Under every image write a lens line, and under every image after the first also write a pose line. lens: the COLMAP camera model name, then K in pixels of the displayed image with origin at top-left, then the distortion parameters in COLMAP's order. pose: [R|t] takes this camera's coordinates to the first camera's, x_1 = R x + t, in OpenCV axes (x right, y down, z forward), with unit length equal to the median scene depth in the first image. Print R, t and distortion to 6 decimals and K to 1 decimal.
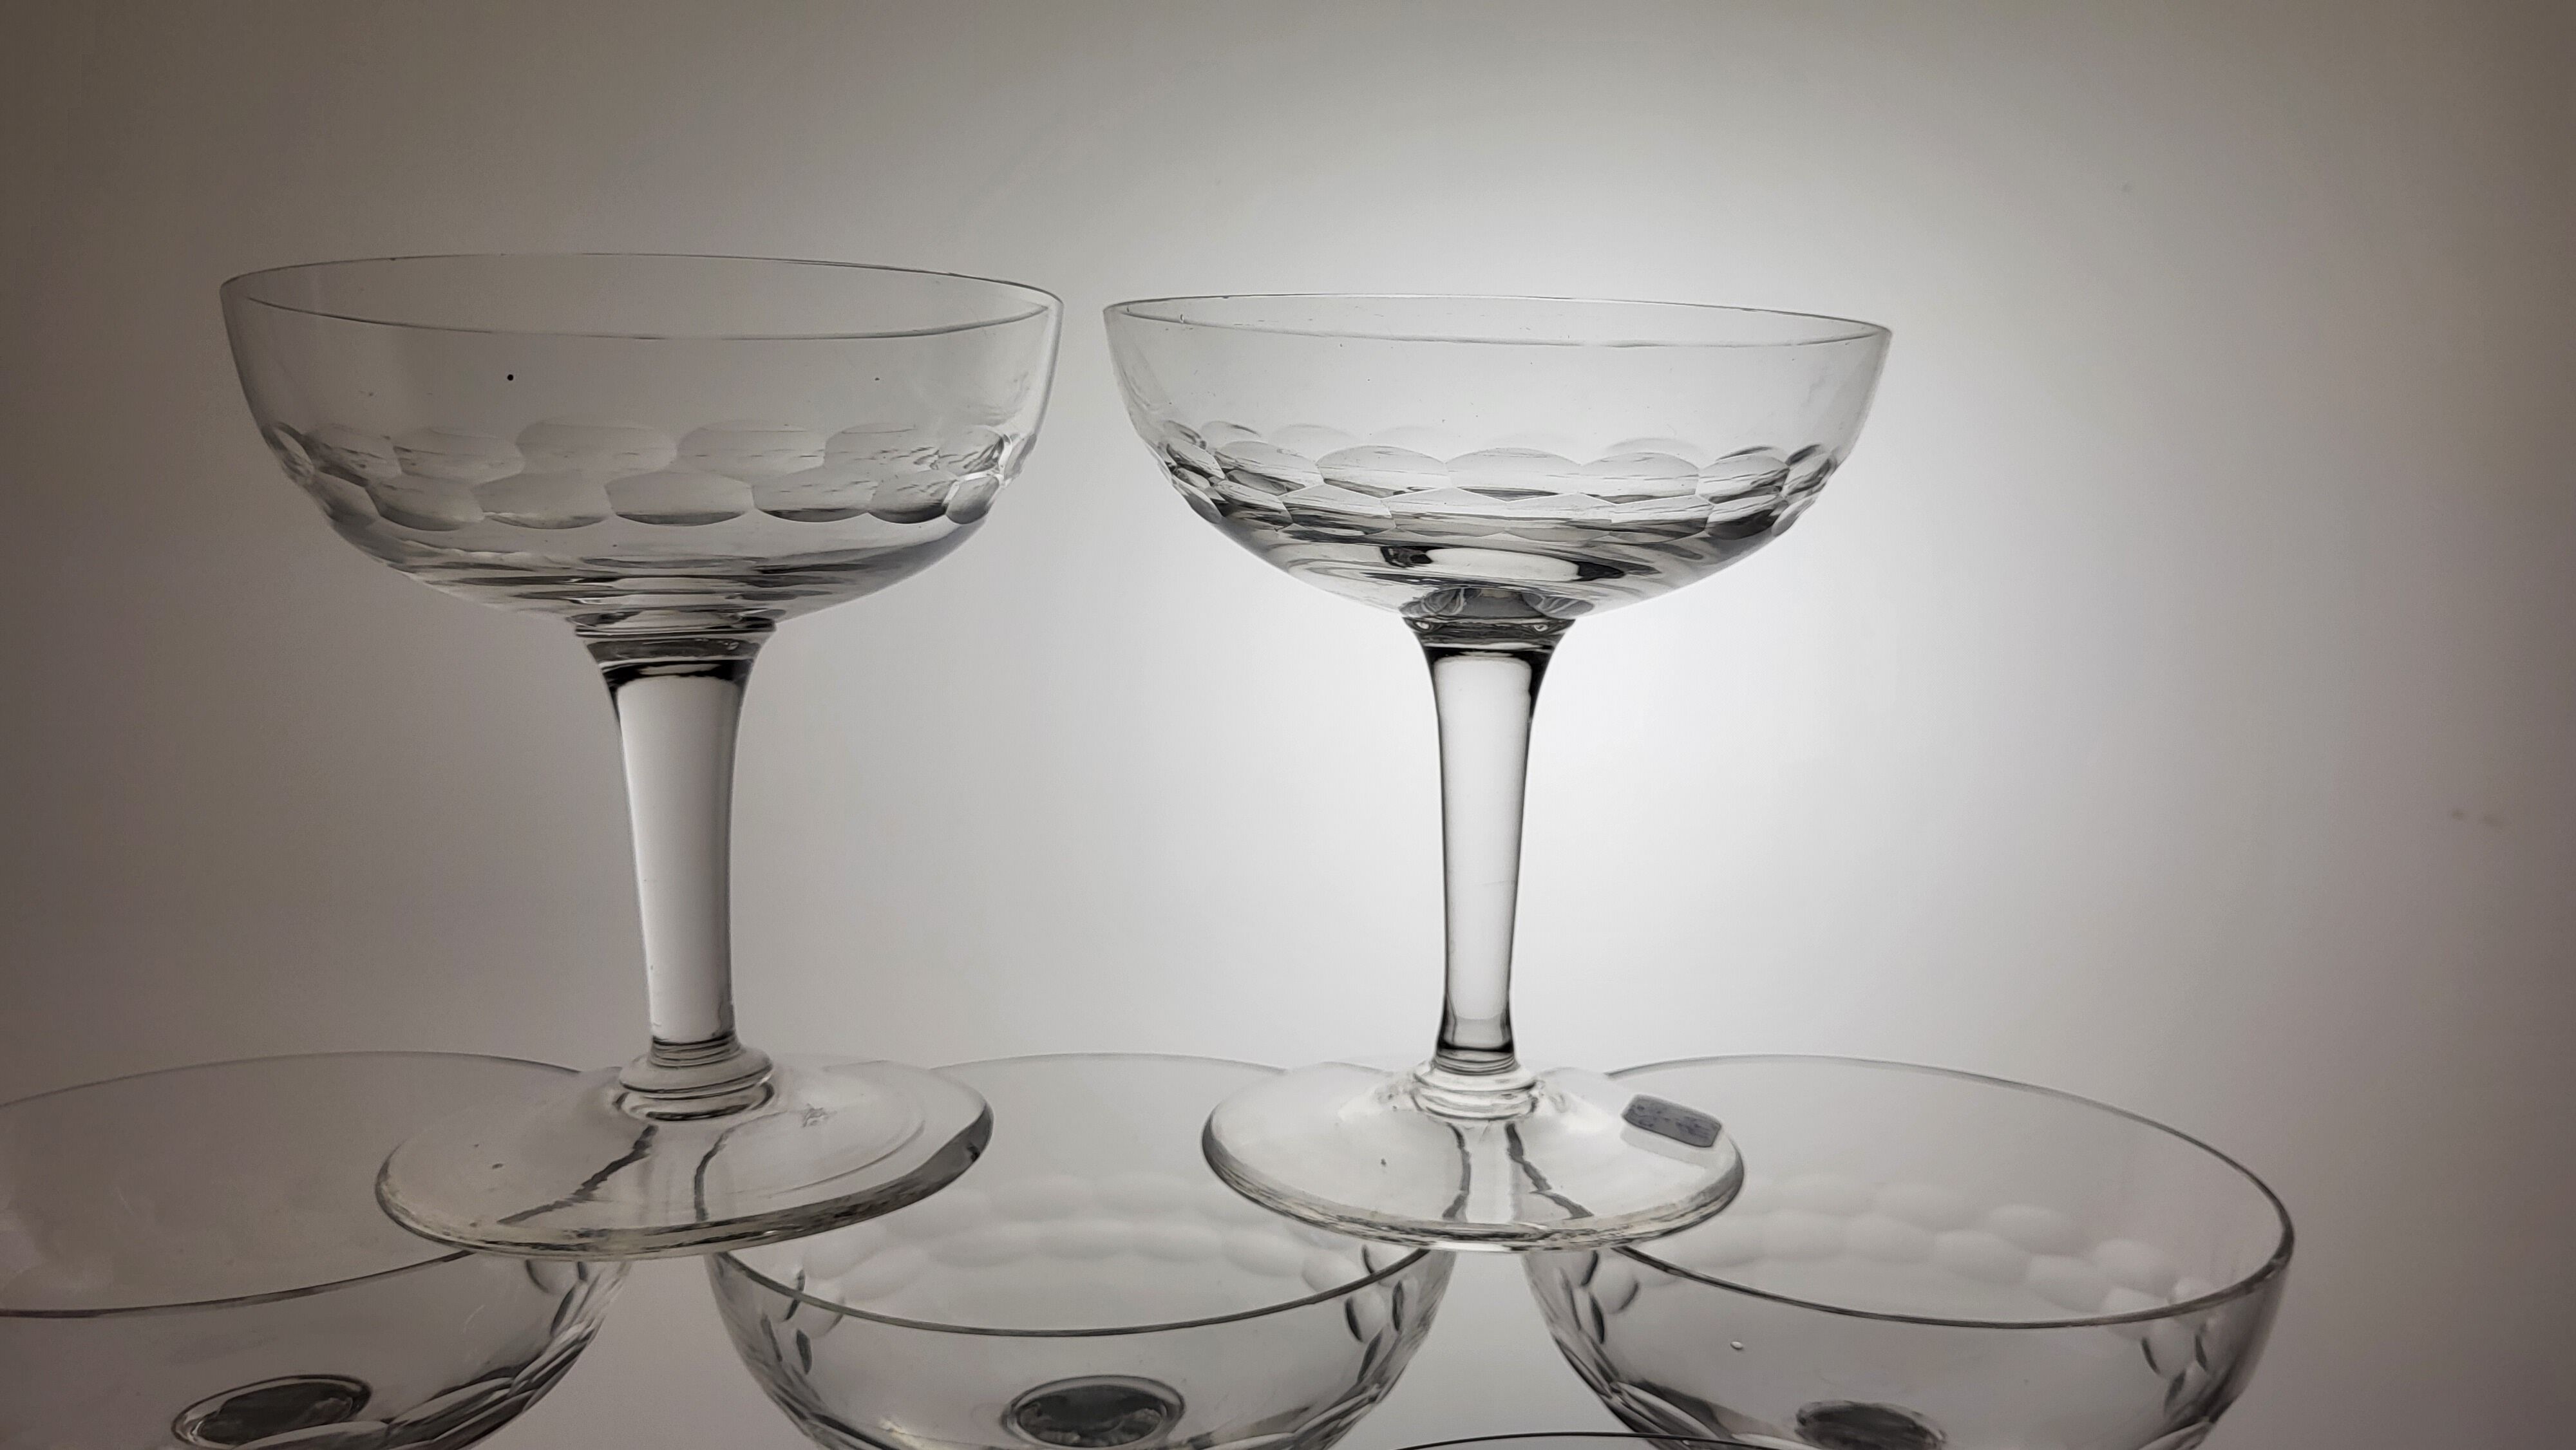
lens RADIAL K [[2053.0, 0, 1288.0], [0, 2053.0, 725.0], [0, 0, 1]] dist [0.084294, -0.001032]
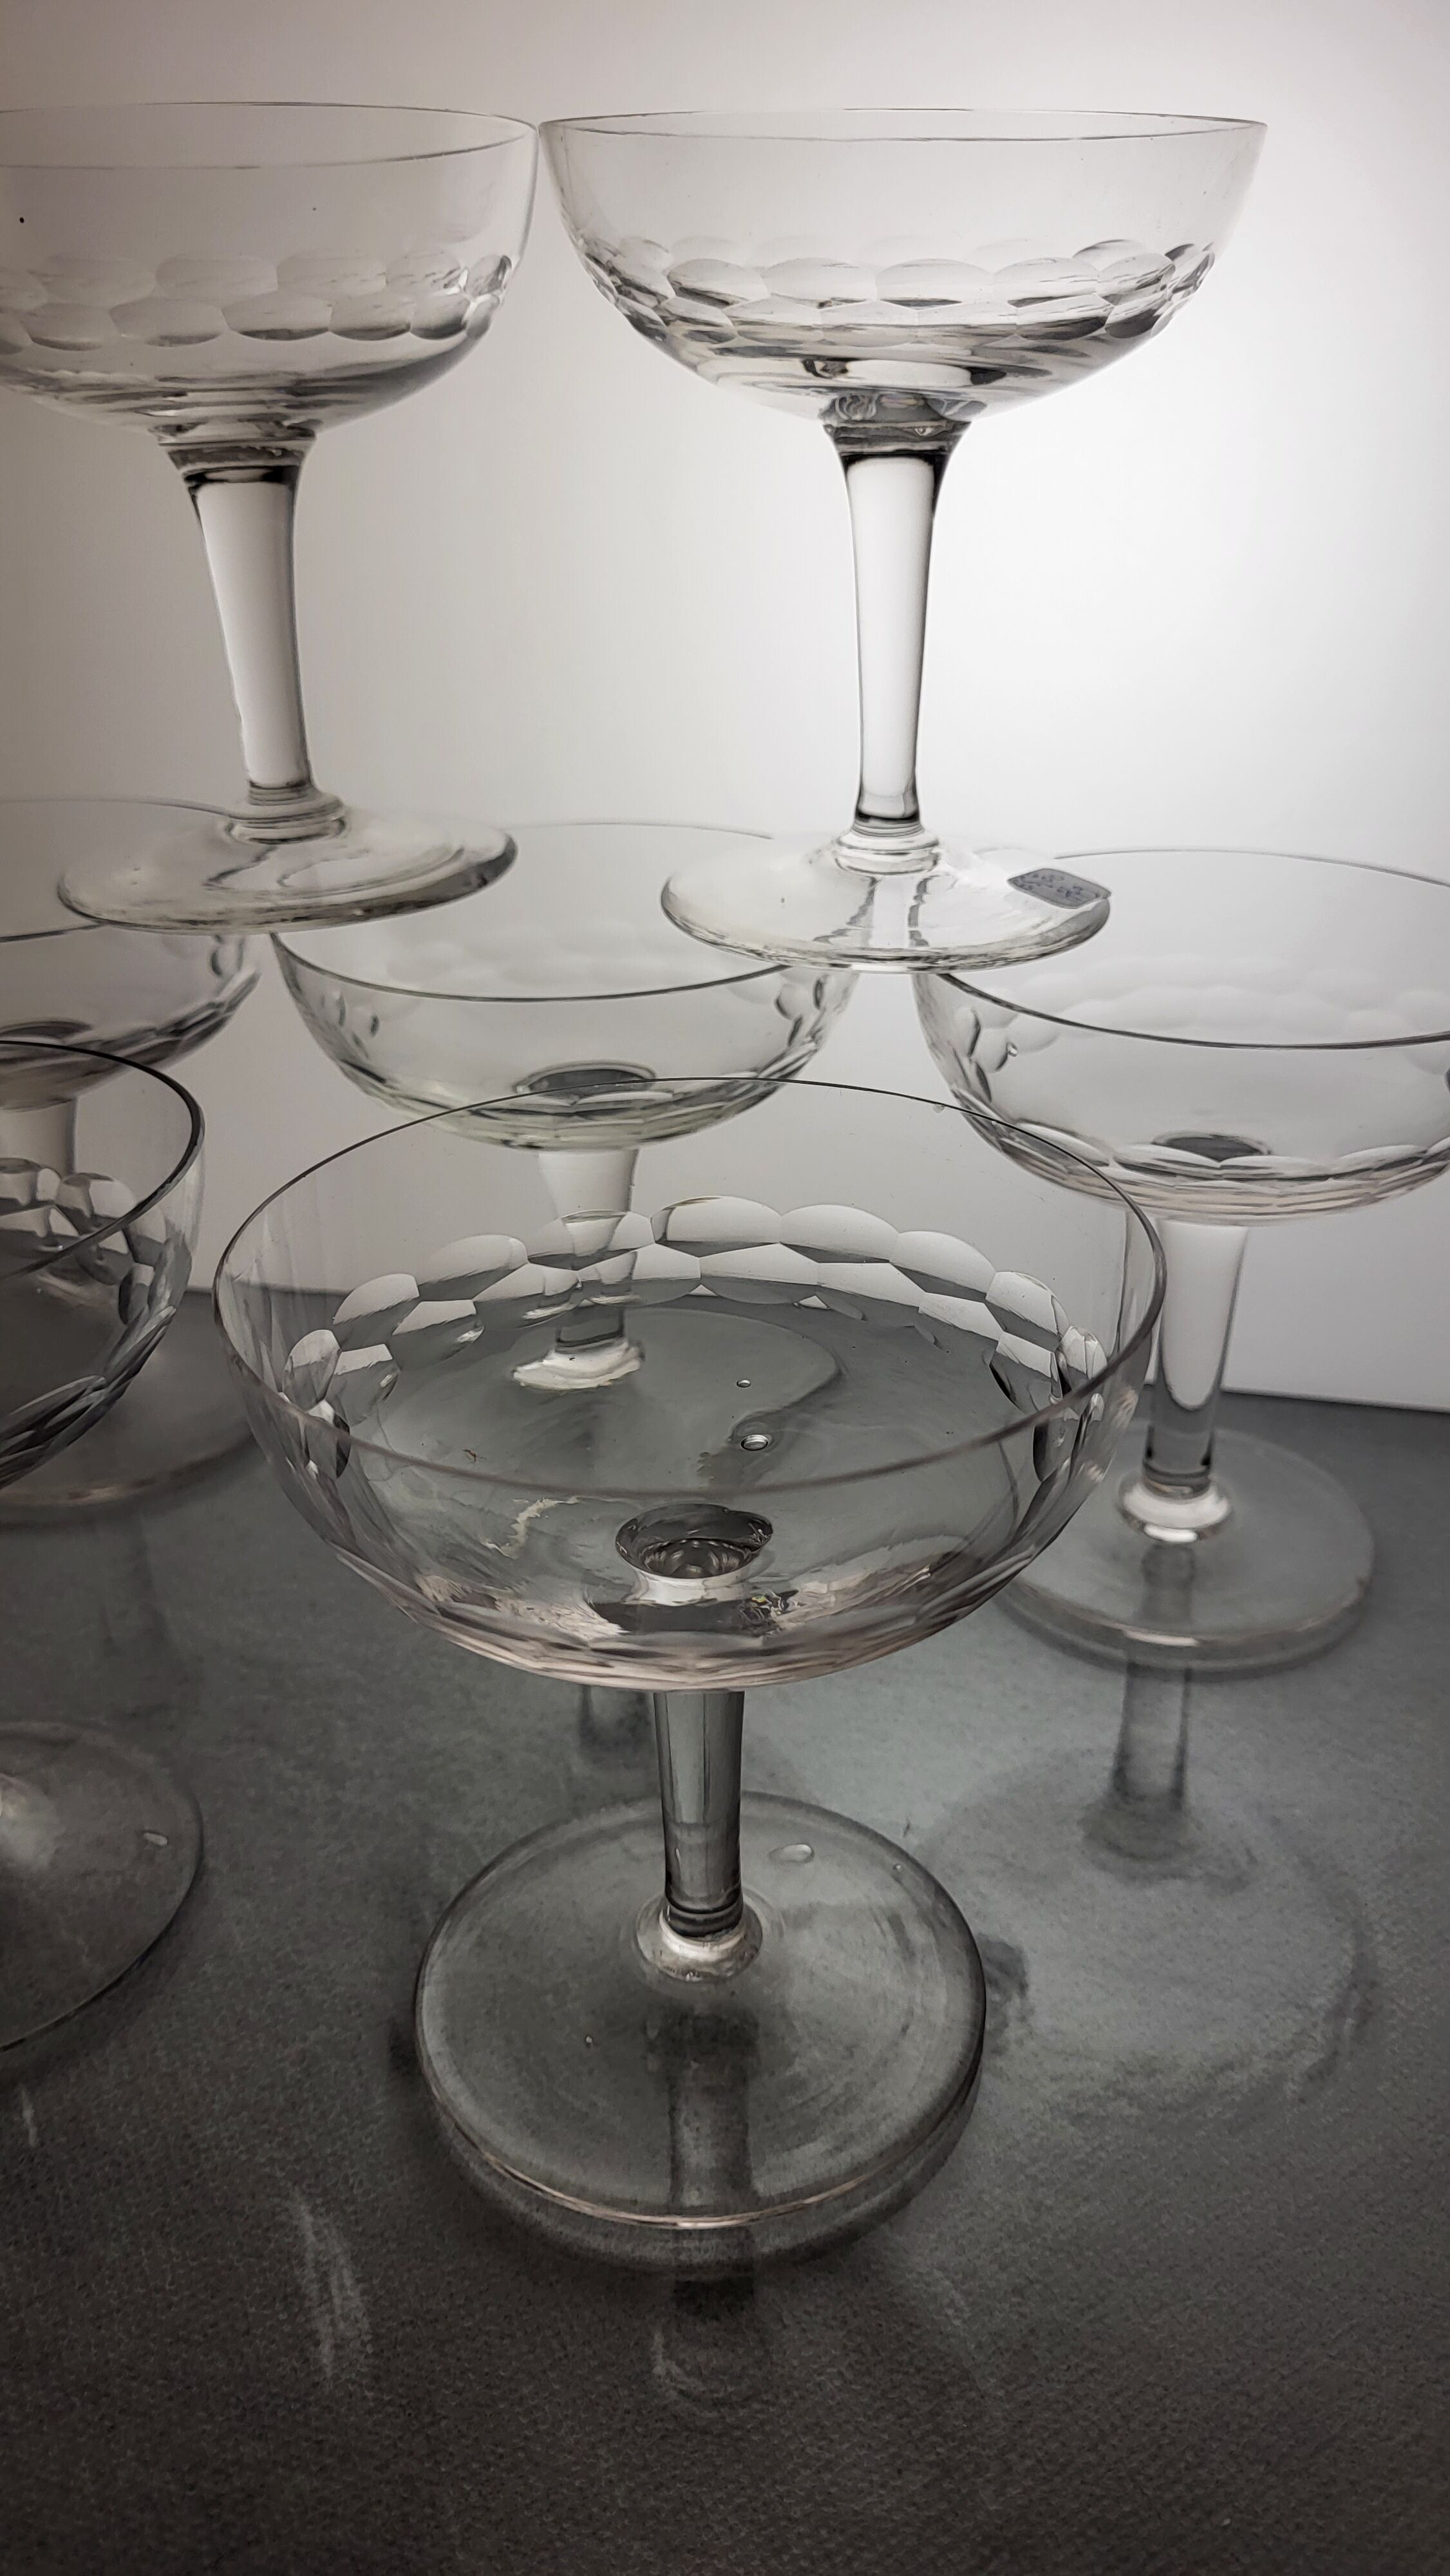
lens RADIAL K [[2053.0, 0, 725.0], [0, 2053.0, 1288.0], [0, 0, 1]] dist [0.084294, -0.001032]
pose [[0.999793, -0.019545, -0.005571, -0.003551], [0.020297, 0.946308, 0.322629, 0.037399], [-0.001034, -0.322675, 0.946509, -0.353948]]
